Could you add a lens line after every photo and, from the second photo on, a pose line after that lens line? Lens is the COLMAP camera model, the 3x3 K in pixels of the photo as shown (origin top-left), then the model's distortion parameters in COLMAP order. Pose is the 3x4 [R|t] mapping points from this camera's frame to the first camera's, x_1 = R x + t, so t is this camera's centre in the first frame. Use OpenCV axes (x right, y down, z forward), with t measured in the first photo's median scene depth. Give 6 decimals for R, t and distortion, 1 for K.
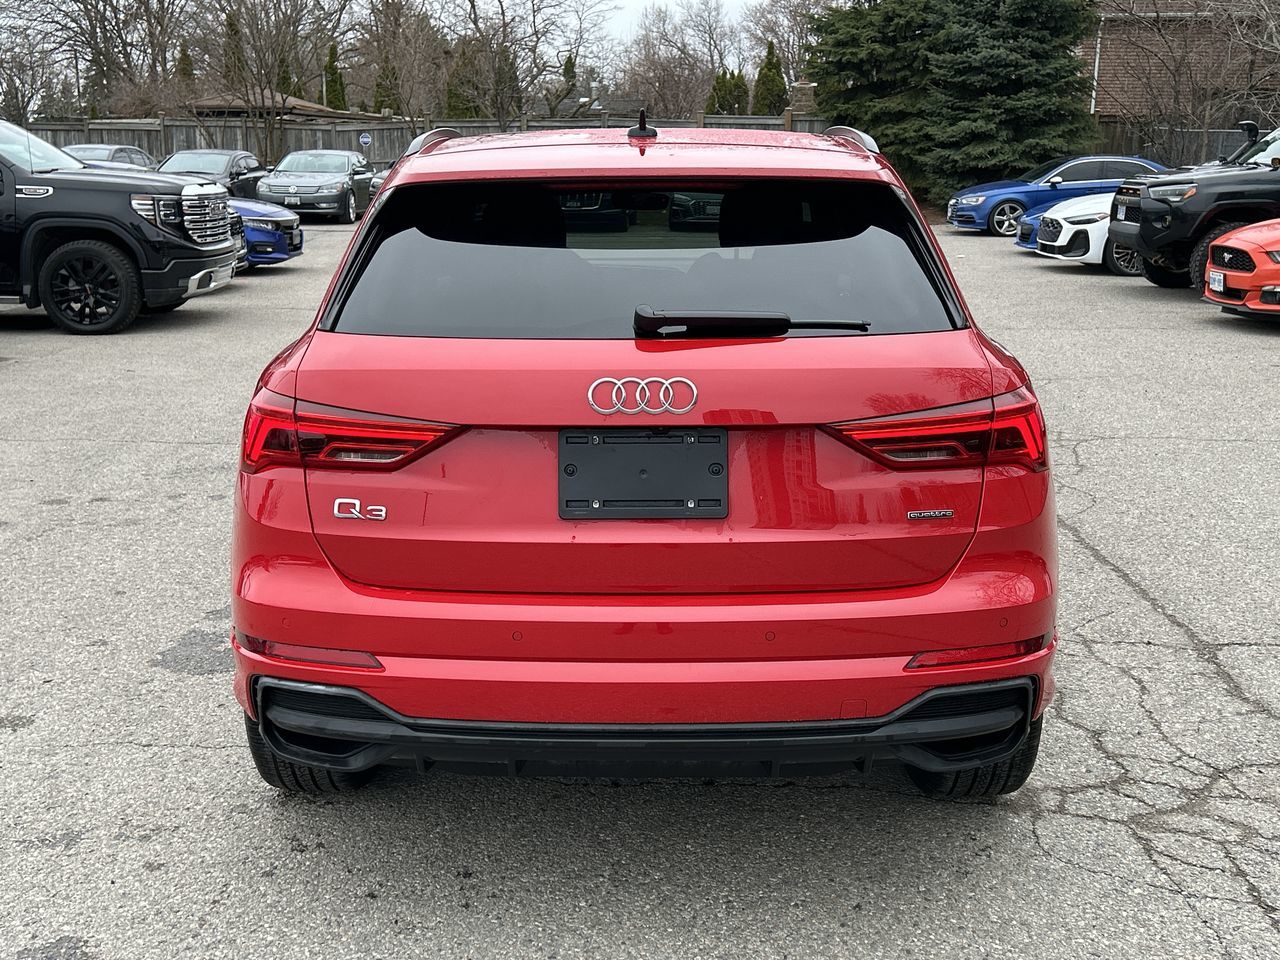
lens RADIAL K [[1437.2, 0, 628.3], [0, 1437.2, 484.1], [0, 0, 1]] dist [0.049508, 0.000000]
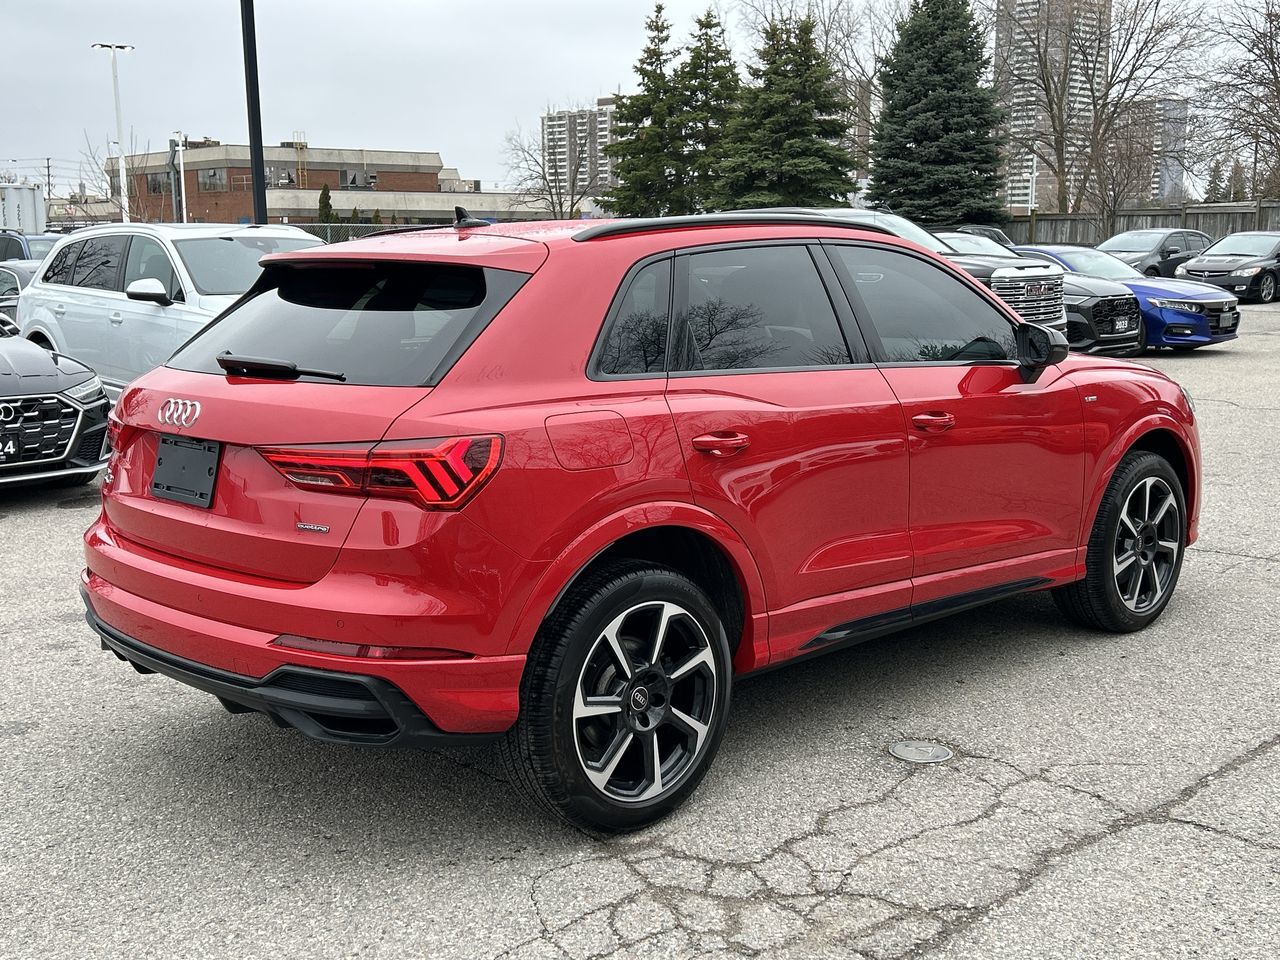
lens RADIAL K [[1437.2, 0, 634.7], [0, 1437.2, 487.5], [0, 0, 1]] dist [0.049508, 0.000000]
pose [[0.704393, 0.109677, -0.701286, 1.010560], [-0.146622, 0.989165, 0.007428, -0.050195], [0.694502, 0.097592, 0.712841, 0.237940]]
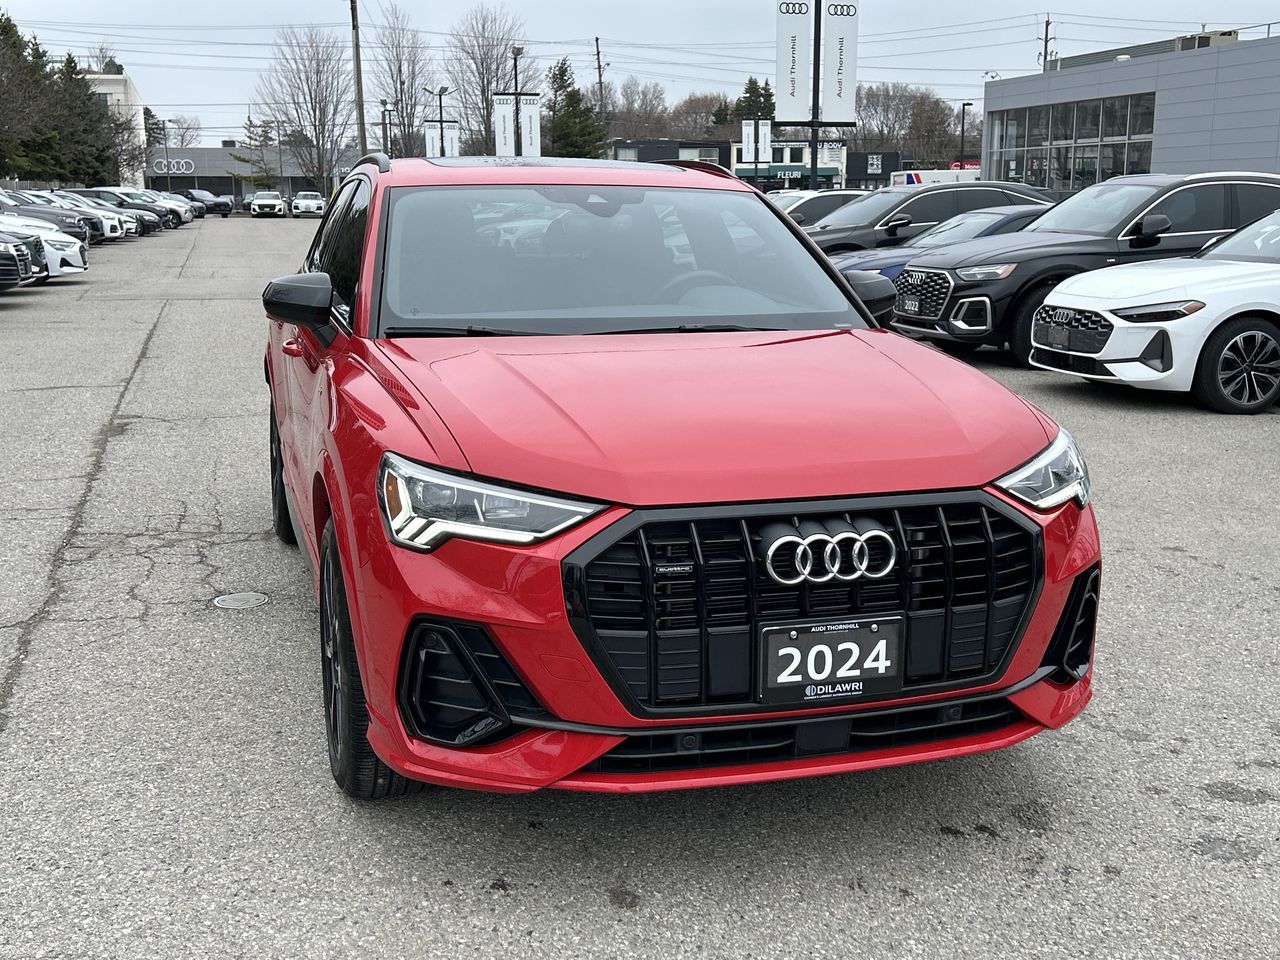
lens RADIAL K [[1390.2, 0, 636.7], [0, 1390.2, 481.5], [0, 0, 1]] dist [0.053654, 0.000000]
pose [[-0.951177, 0.054542, -0.303788, 0.374529], [-0.075576, 0.913141, 0.400577, -0.589236], [0.299249, 0.403979, -0.864437, 2.682105]]
